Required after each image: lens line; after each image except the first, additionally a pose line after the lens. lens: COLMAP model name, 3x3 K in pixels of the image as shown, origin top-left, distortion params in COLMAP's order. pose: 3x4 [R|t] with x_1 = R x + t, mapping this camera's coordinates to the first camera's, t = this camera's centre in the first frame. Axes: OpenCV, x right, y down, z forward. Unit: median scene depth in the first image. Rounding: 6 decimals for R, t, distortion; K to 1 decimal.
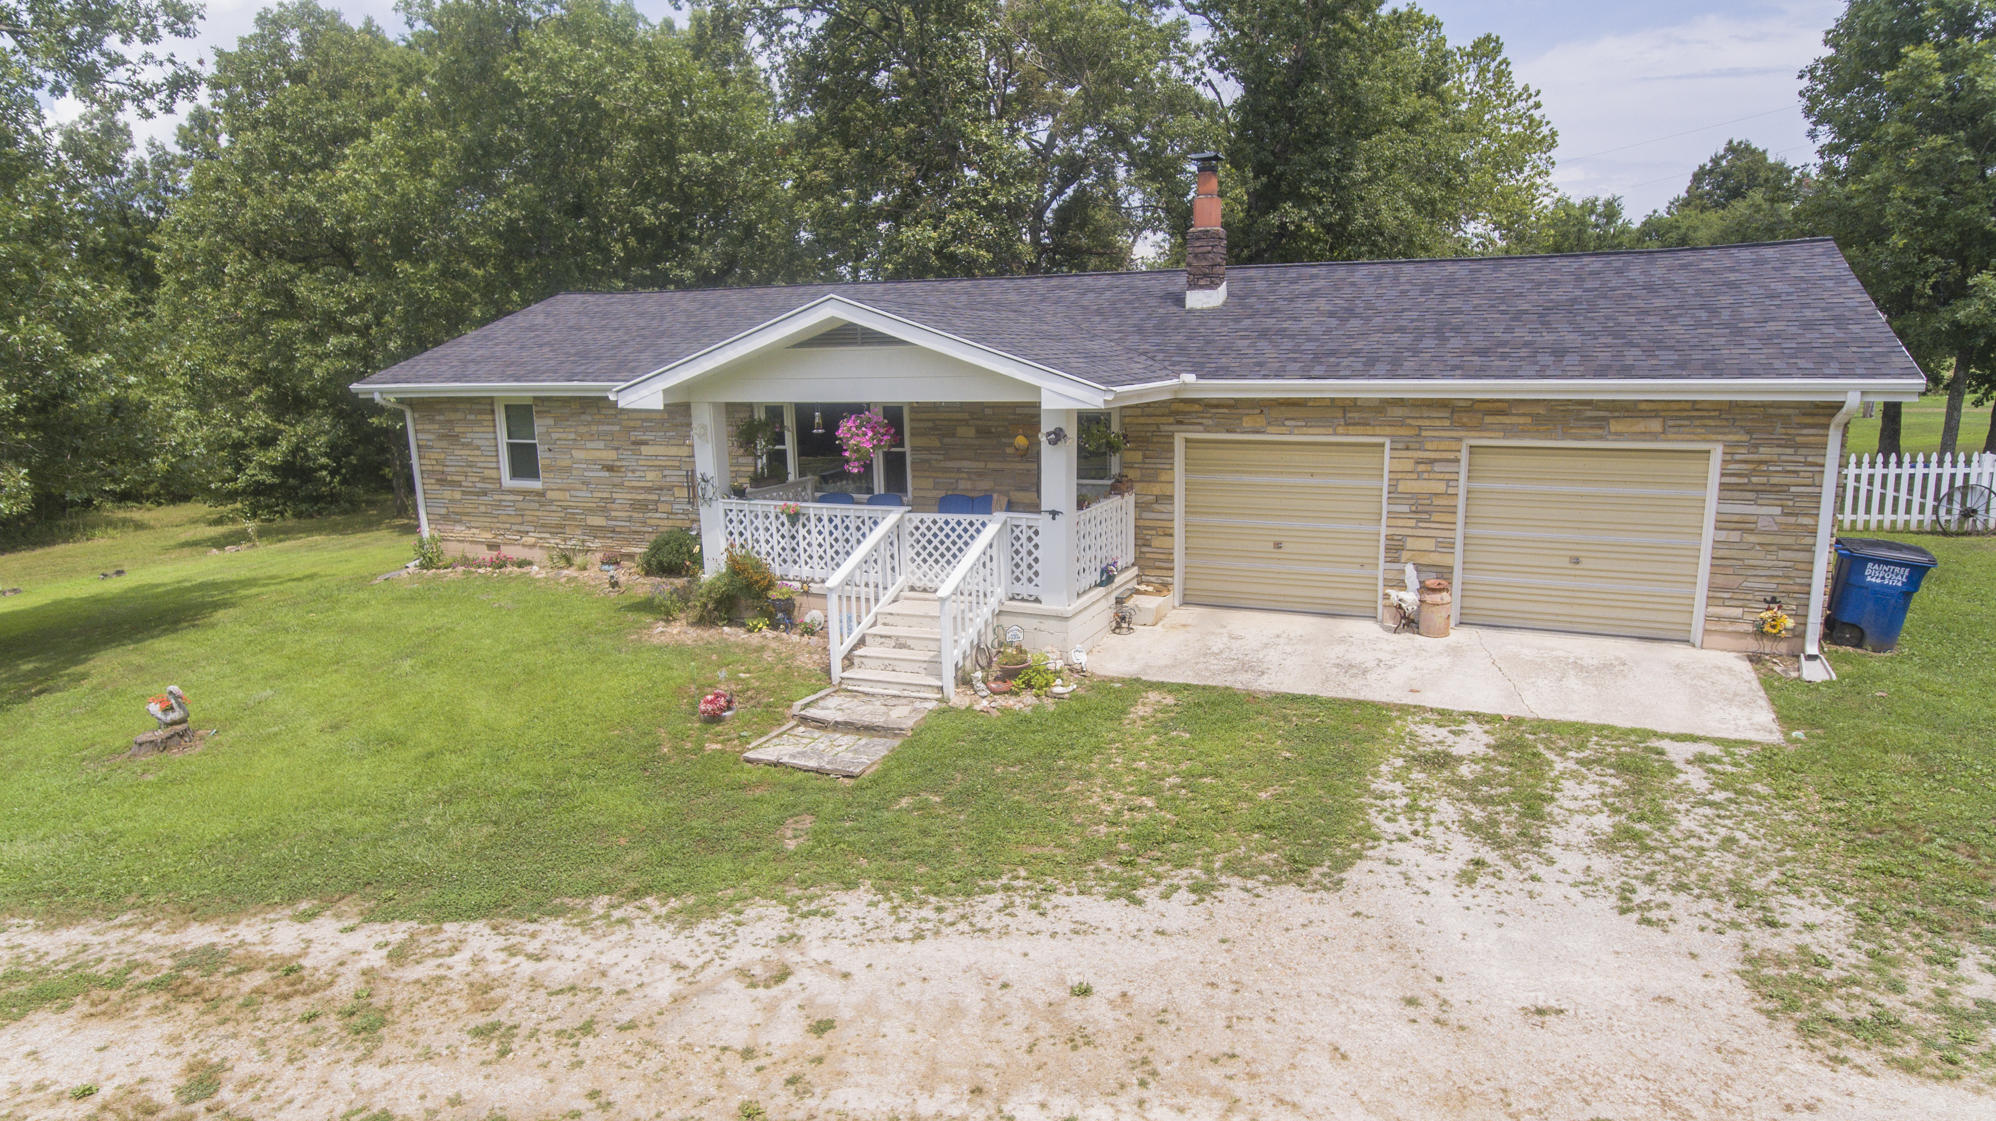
lens RADIAL K [[1195.0, 0, 996.0], [0, 1195.0, 570.0], [0, 0, 1]] dist [-0.032994, 0.024692]
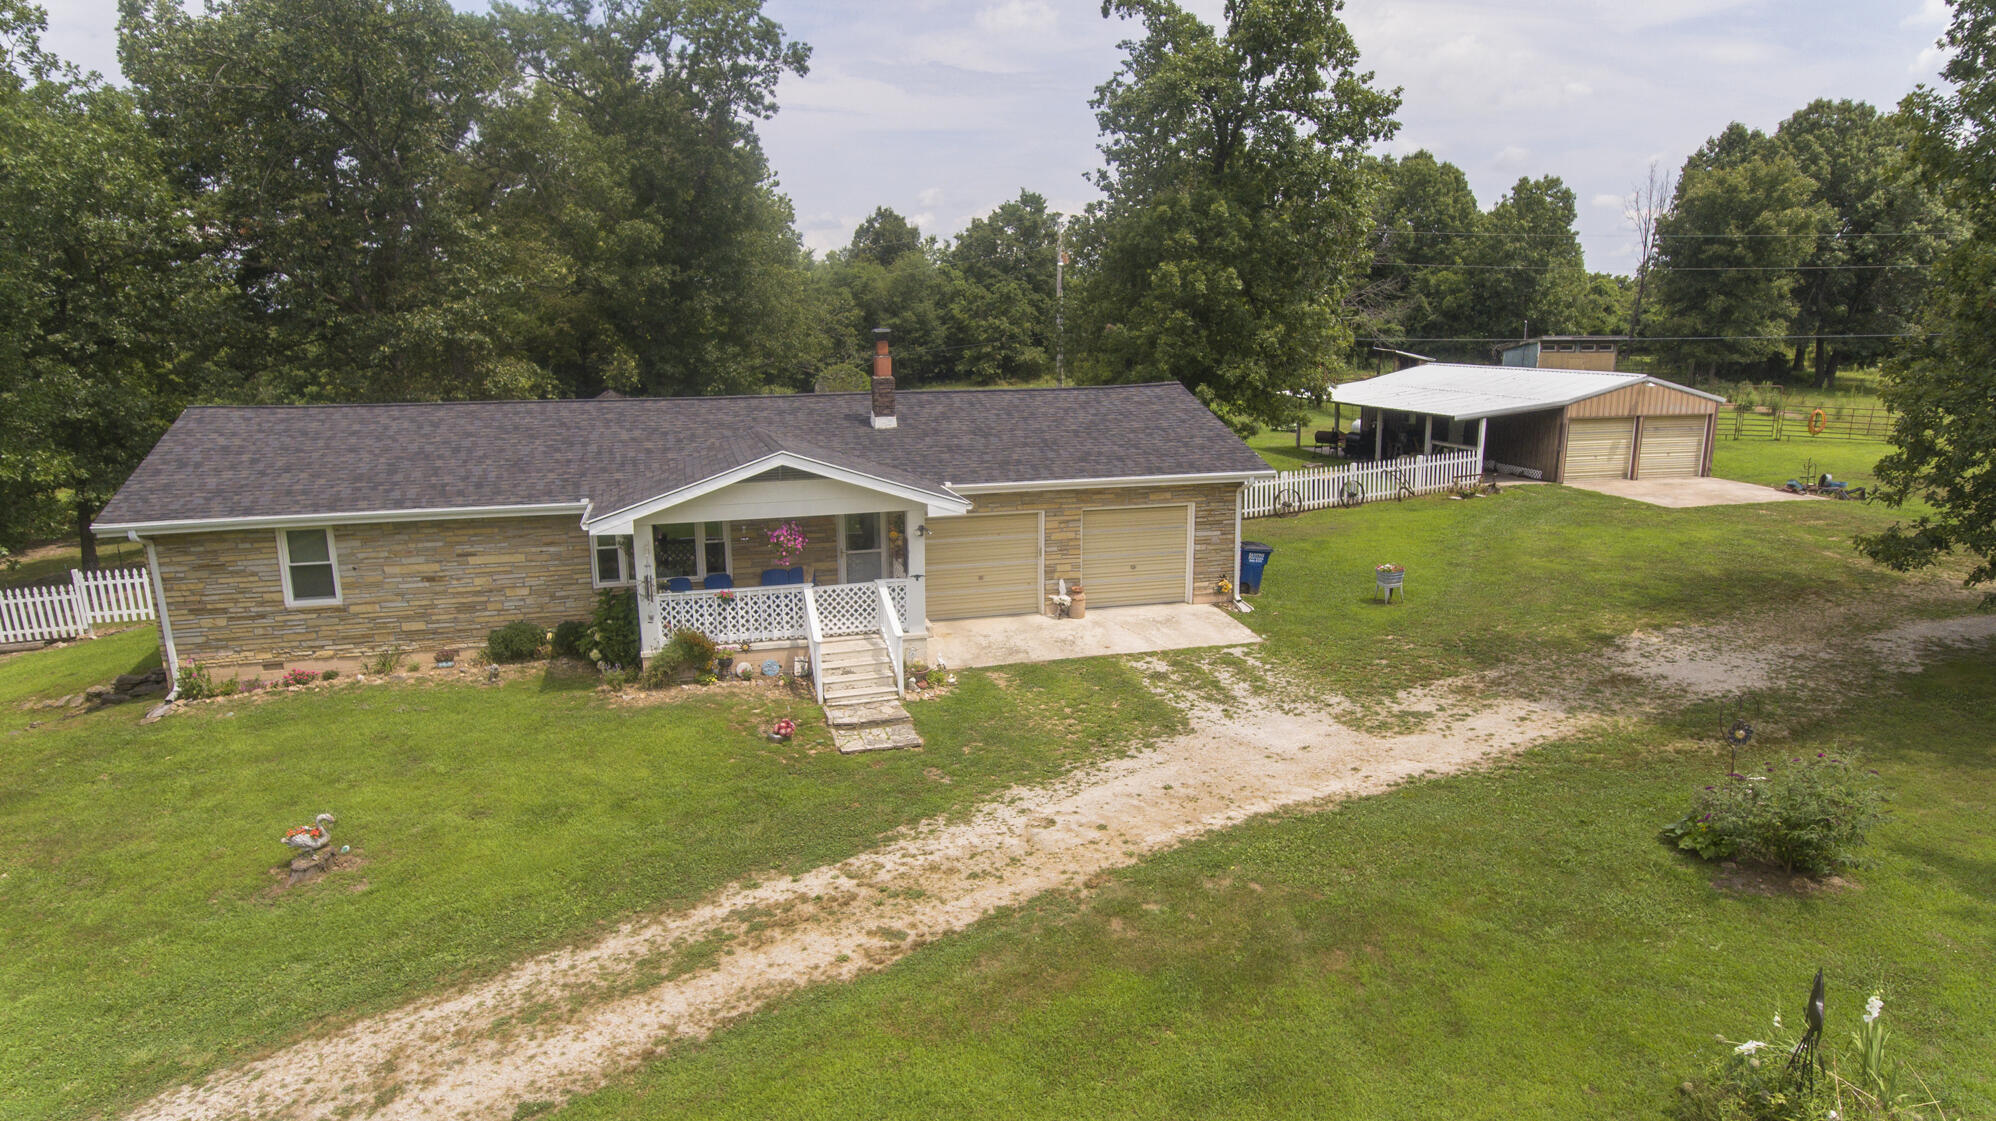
lens RADIAL K [[1195.0, 0, 996.0], [0, 1195.0, 570.0], [0, 0, 1]] dist [-0.032994, 0.024692]
pose [[0.762946, -0.118115, 0.635580, -0.968680], [0.116339, 0.992202, 0.044737, -0.124635], [-0.635908, 0.039811, 0.770738, -0.353845]]
